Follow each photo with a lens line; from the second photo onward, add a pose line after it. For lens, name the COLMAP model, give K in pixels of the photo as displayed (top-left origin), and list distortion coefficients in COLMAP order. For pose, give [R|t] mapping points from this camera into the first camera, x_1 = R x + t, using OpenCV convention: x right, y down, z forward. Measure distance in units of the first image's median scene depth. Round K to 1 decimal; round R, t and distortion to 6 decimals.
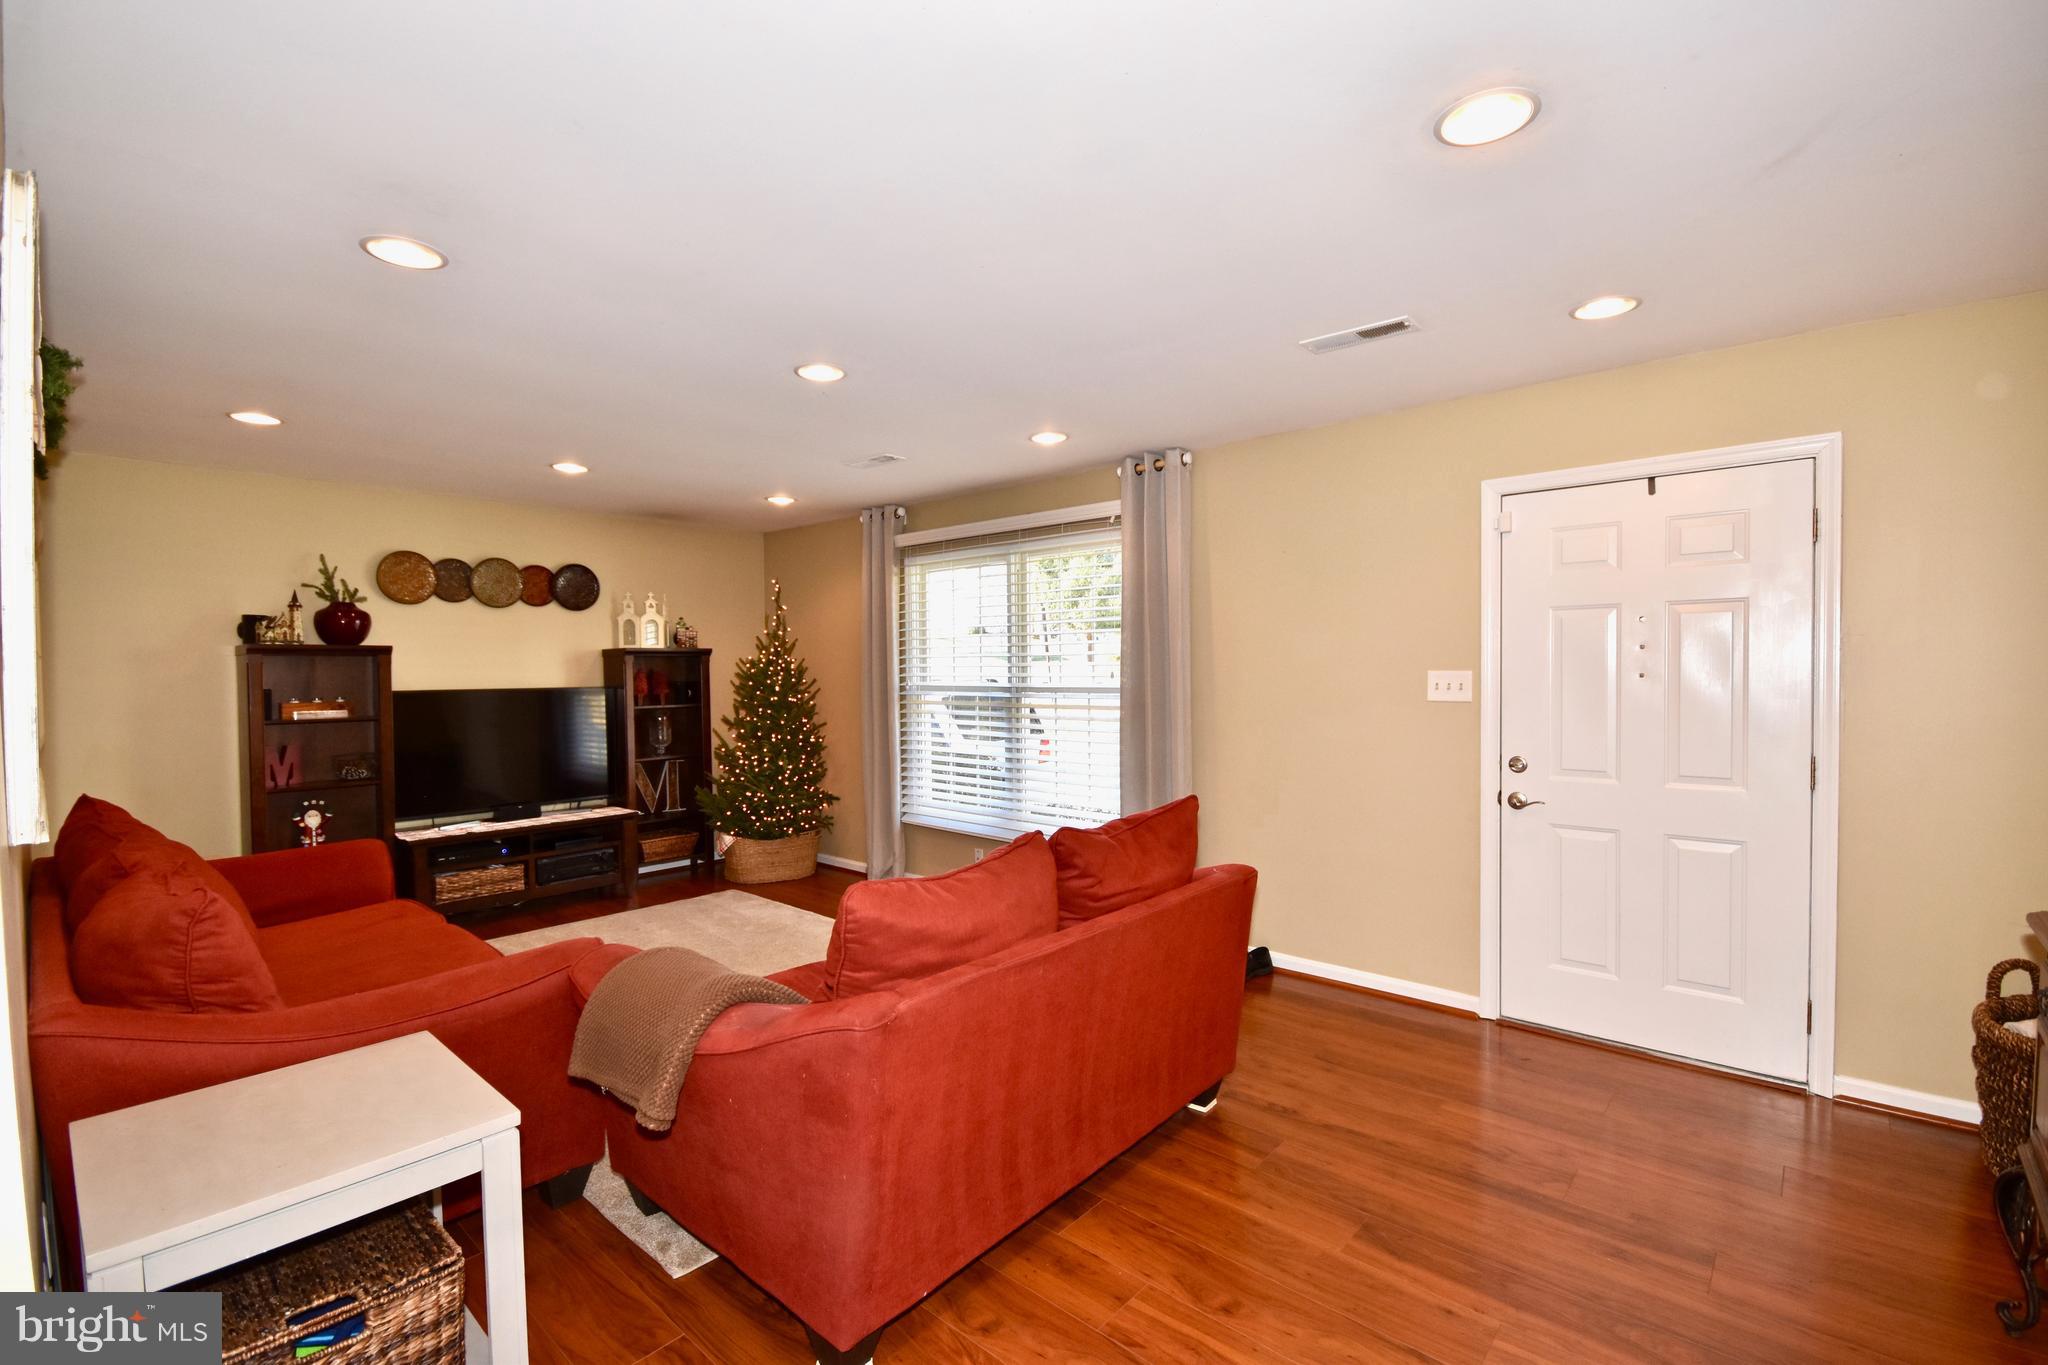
lens RADIAL K [[897.9, 0, 1024.0], [0, 897.9, 682.5], [0, 0, 1]] dist [-0.002564, -0.000496]
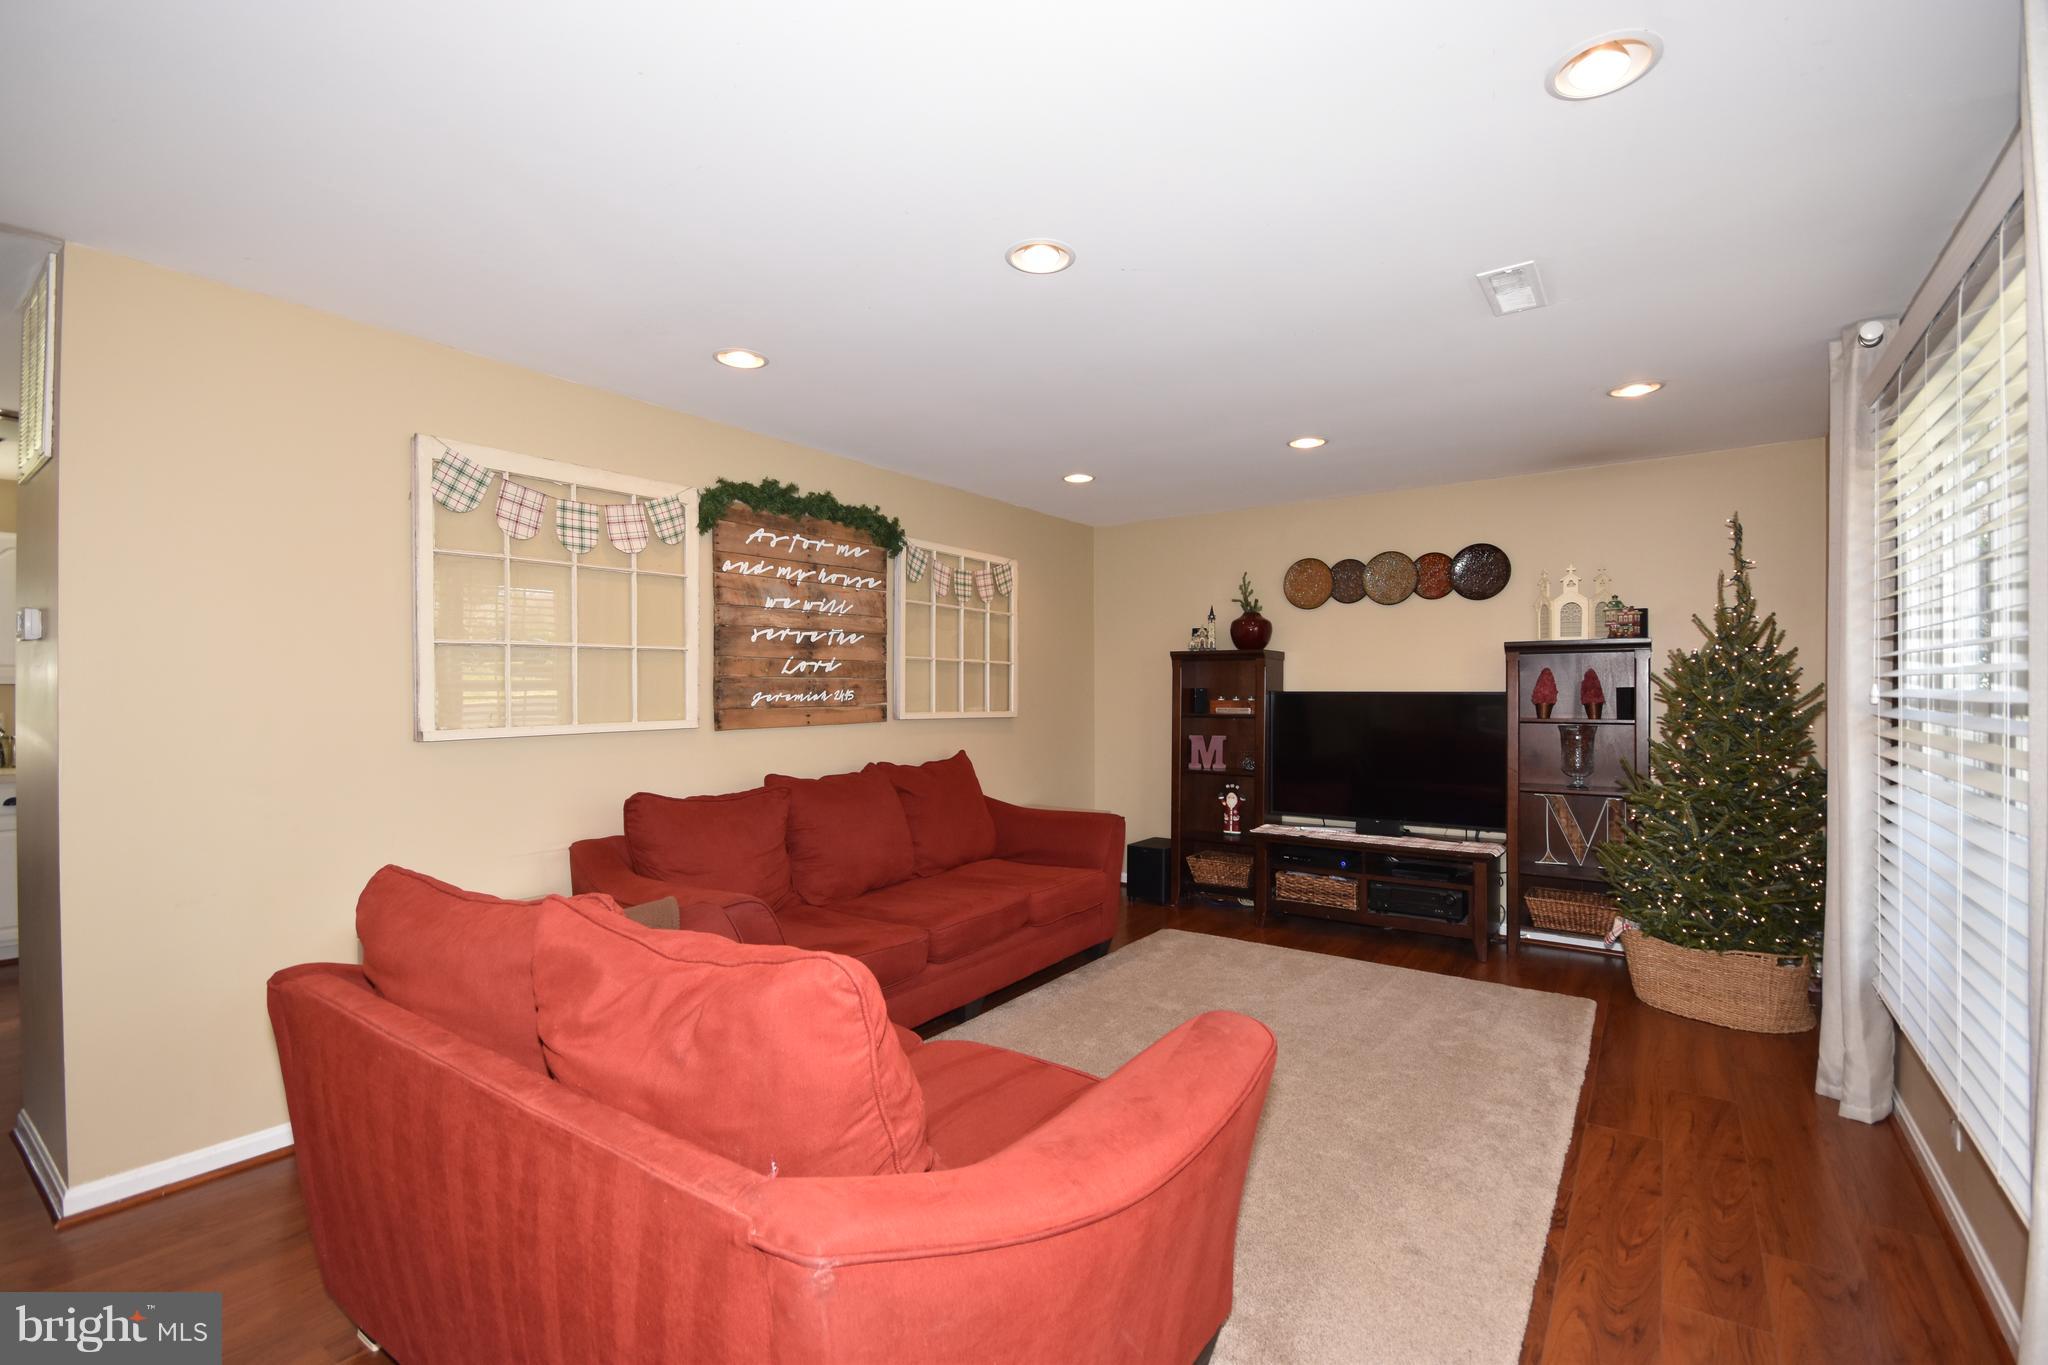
lens RADIAL K [[897.9, 0, 1024.0], [0, 897.9, 682.5], [0, 0, 1]] dist [-0.002564, -0.000496]
pose [[0.096530, -0.000292, -0.995330, 0.329023], [-0.013220, 0.999911, -0.001575, 0.003773], [0.995242, 0.013310, 0.096518, 0.582796]]
